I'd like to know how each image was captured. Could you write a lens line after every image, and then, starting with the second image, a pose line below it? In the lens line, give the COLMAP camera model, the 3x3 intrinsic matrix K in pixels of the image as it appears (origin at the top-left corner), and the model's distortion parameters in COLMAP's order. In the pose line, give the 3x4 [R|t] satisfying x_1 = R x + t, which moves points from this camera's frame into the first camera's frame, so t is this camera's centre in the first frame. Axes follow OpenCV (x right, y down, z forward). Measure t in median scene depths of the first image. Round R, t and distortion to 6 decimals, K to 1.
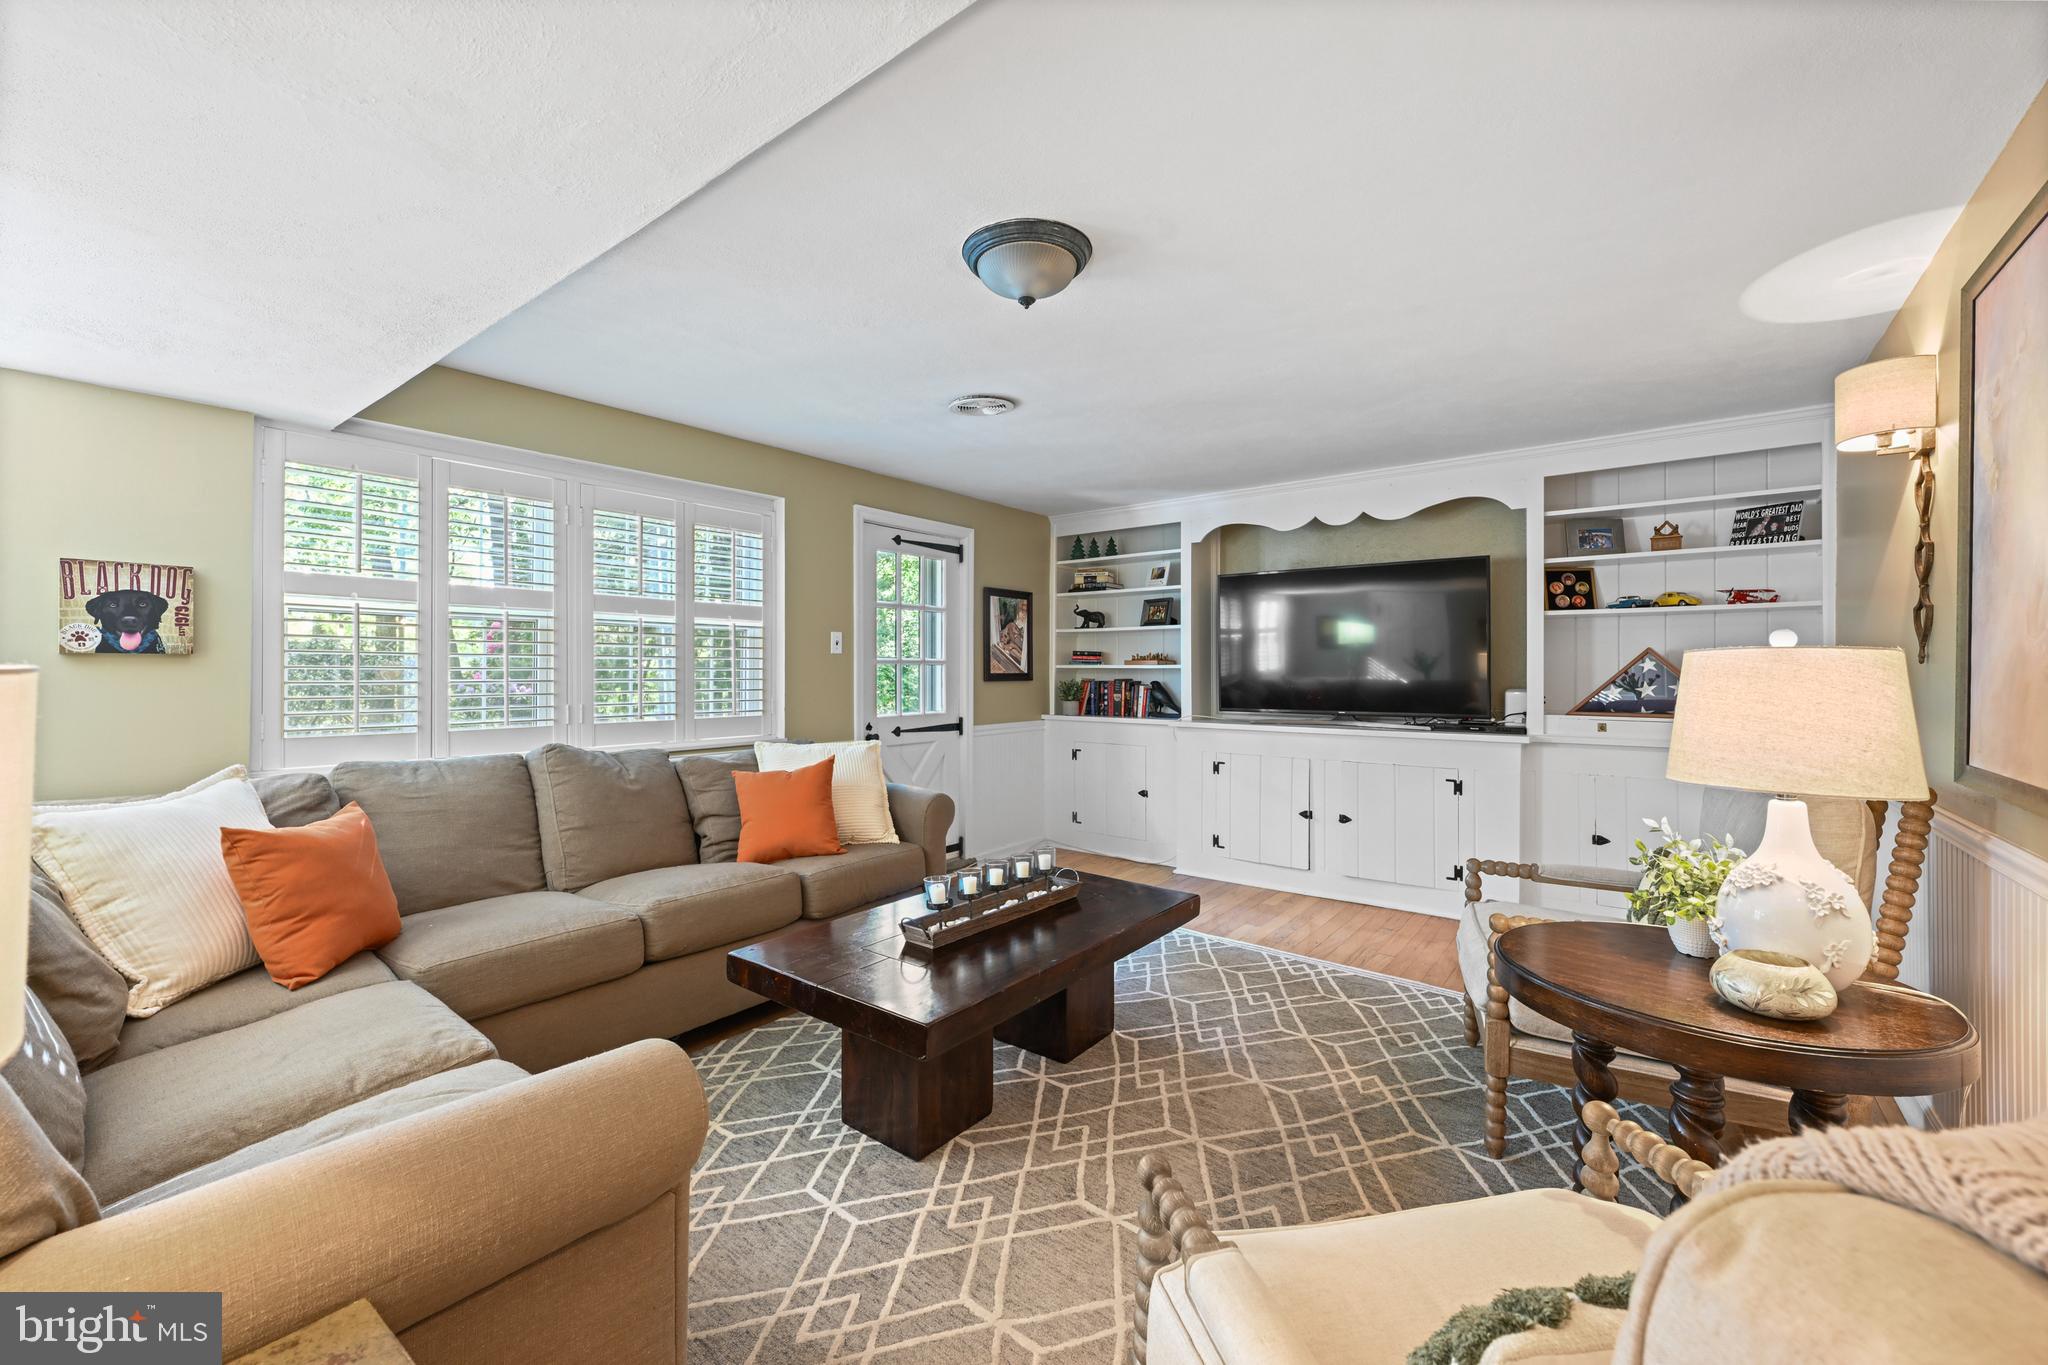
lens RADIAL K [[810.0, 0, 1017.8], [0, 810.0, 673.4], [0, 0, 1]] dist [-0.000680, 0.000350]
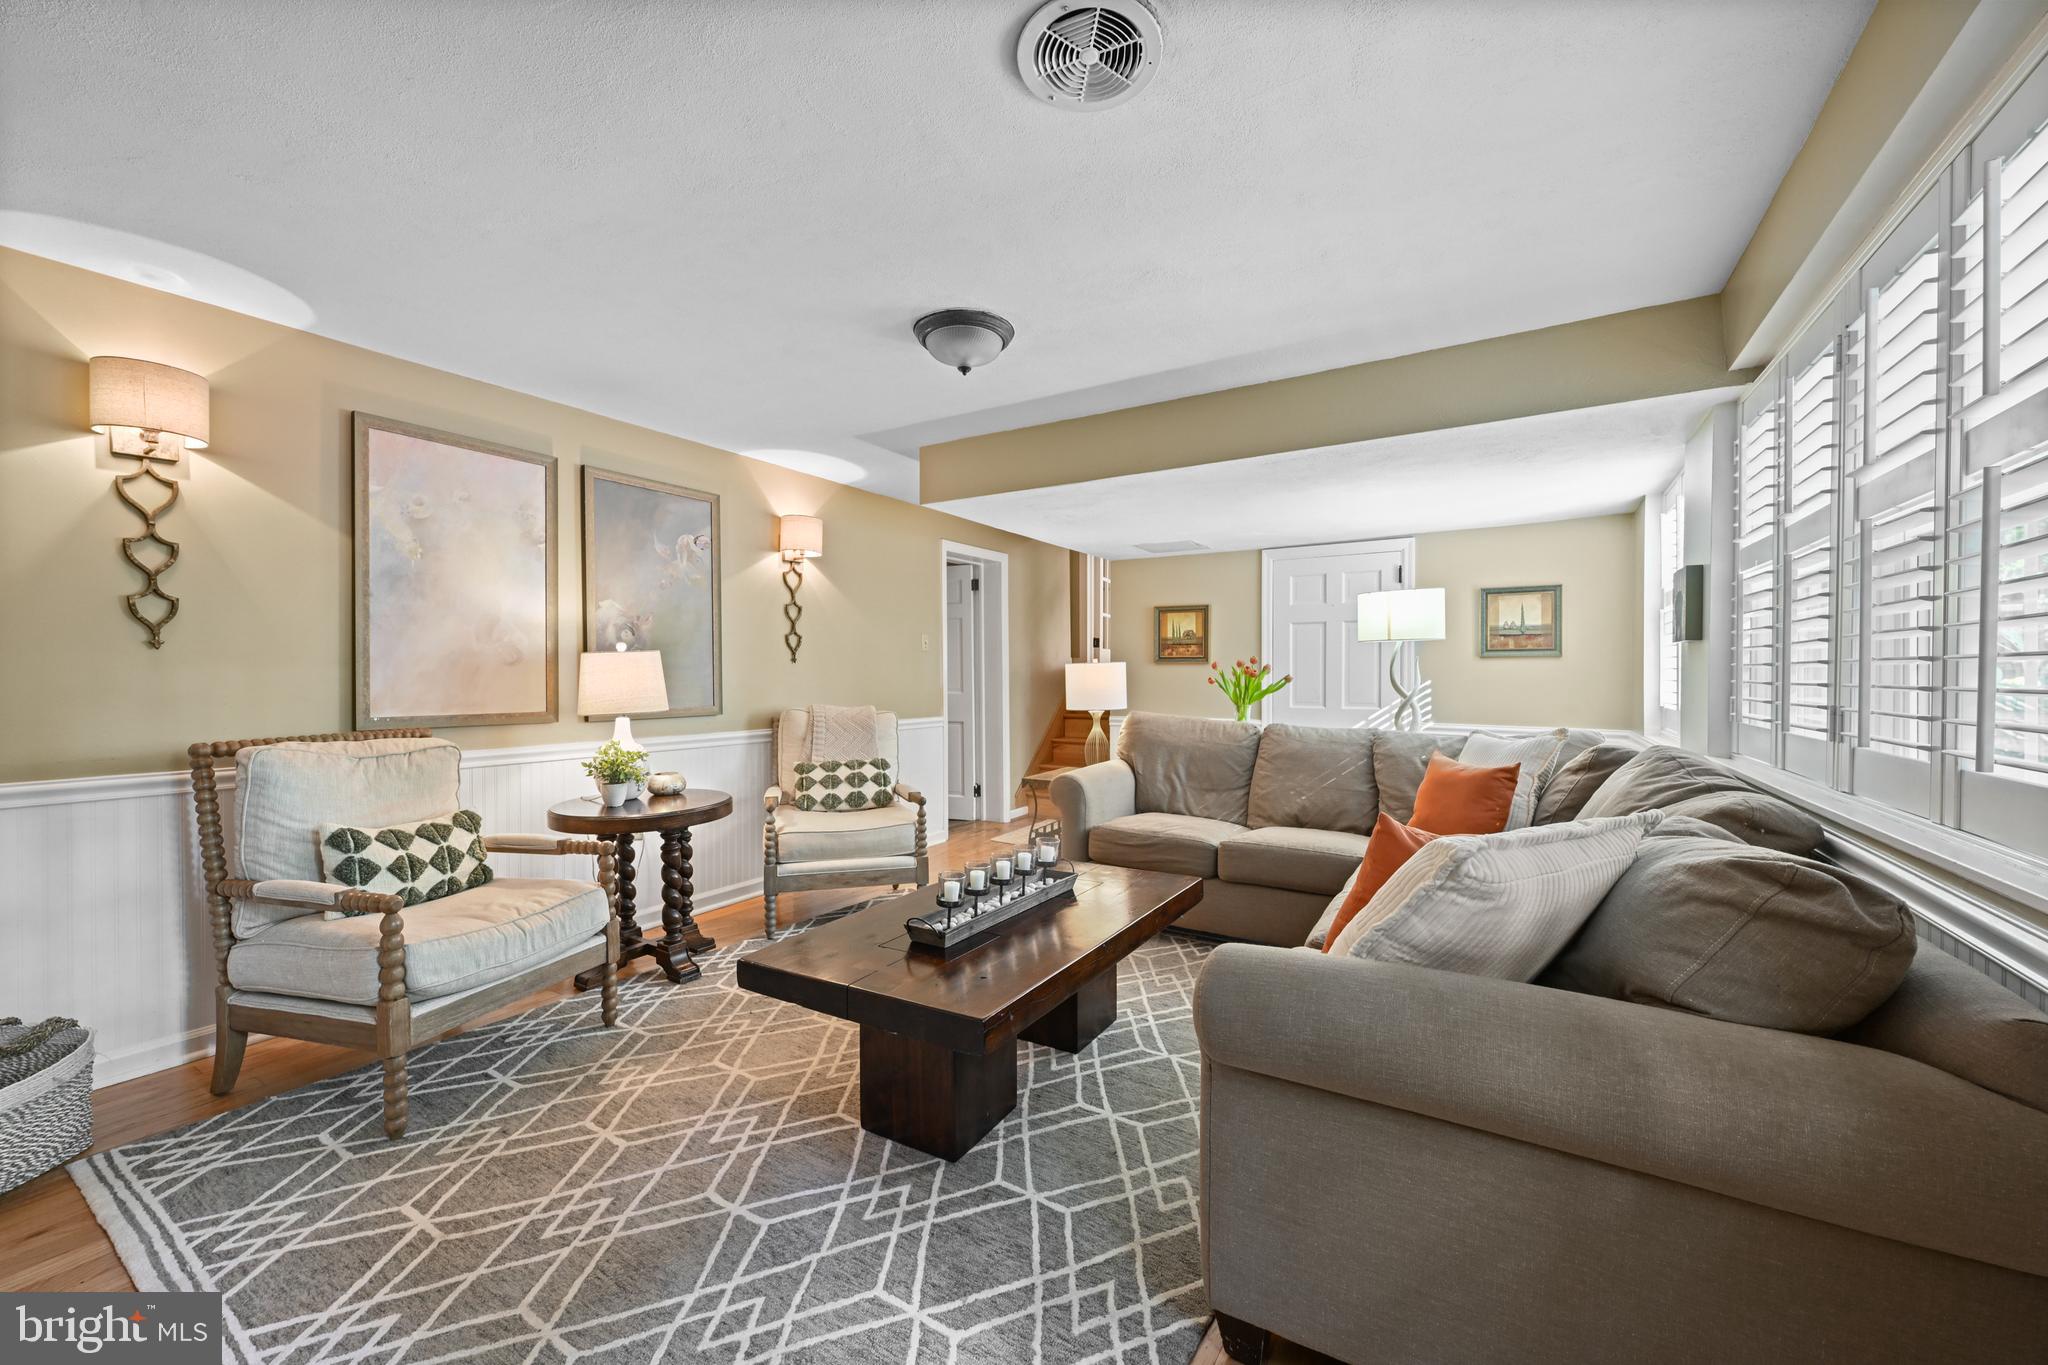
lens RADIAL K [[810.0, 0, 1021.9], [0, 810.0, 682.5], [0, 0, 1]] dist [-0.000680, 0.000350]
pose [[-0.992726, 0.003896, -0.120334, 0.064948], [0.002797, 0.999953, 0.009296, 0.022133], [0.120365, 0.008892, -0.992690, 1.960200]]
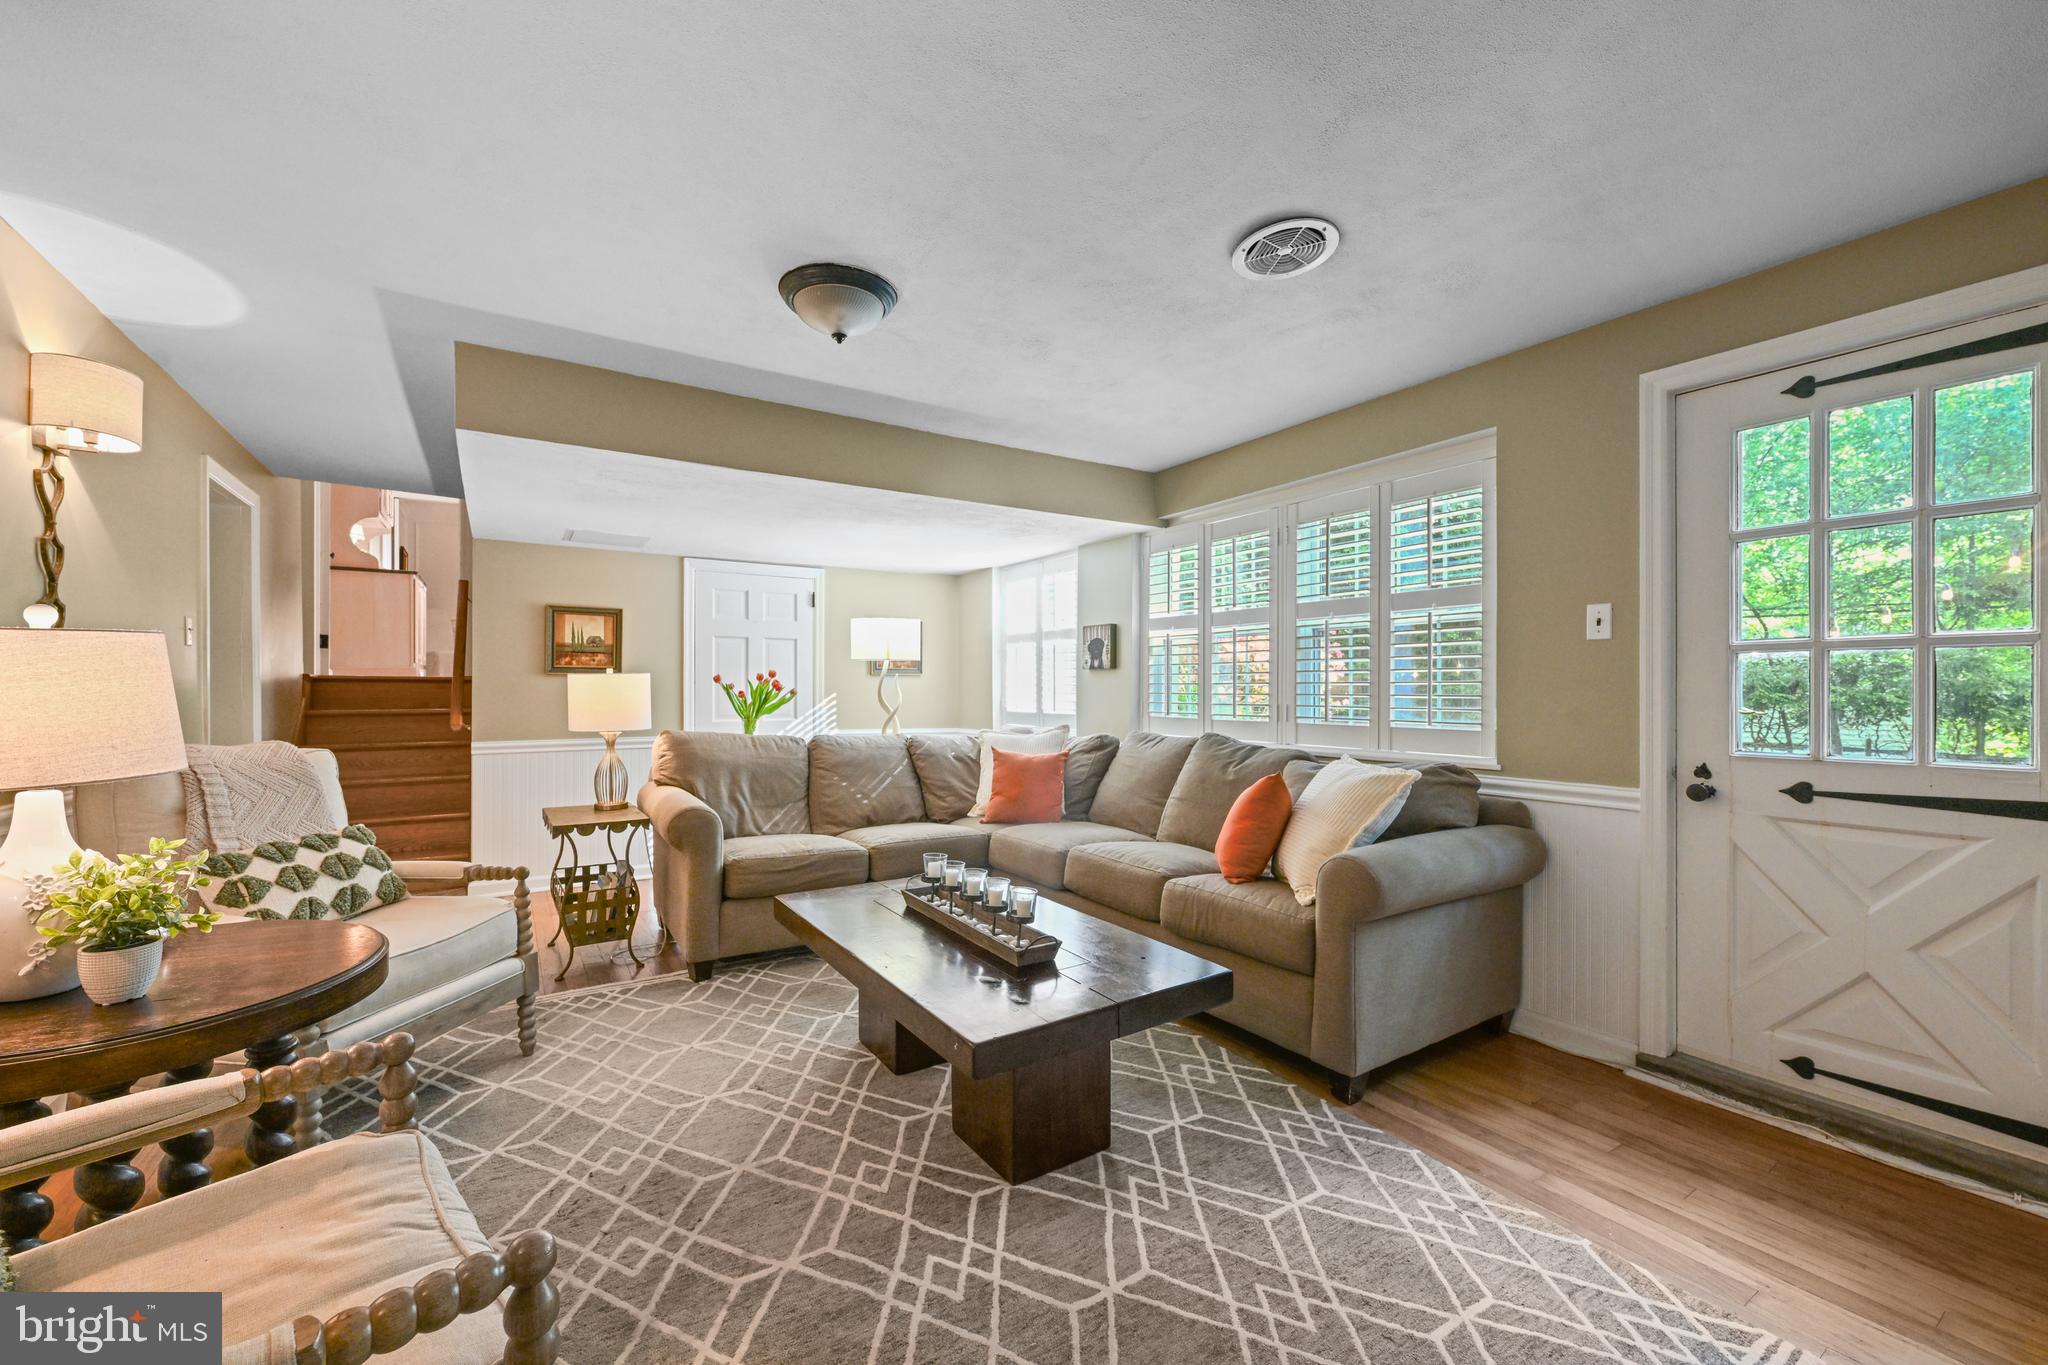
lens RADIAL K [[810.0, 0, 1024.0], [0, 810.0, 689.0], [0, 0, 1]] dist [-0.000680, 0.000350]
pose [[-0.319787, 0.002025, -0.947487, 0.850182], [-0.000665, 0.999997, 0.002362, 0.020154], [0.947489, 0.001385, -0.319784, 1.364658]]
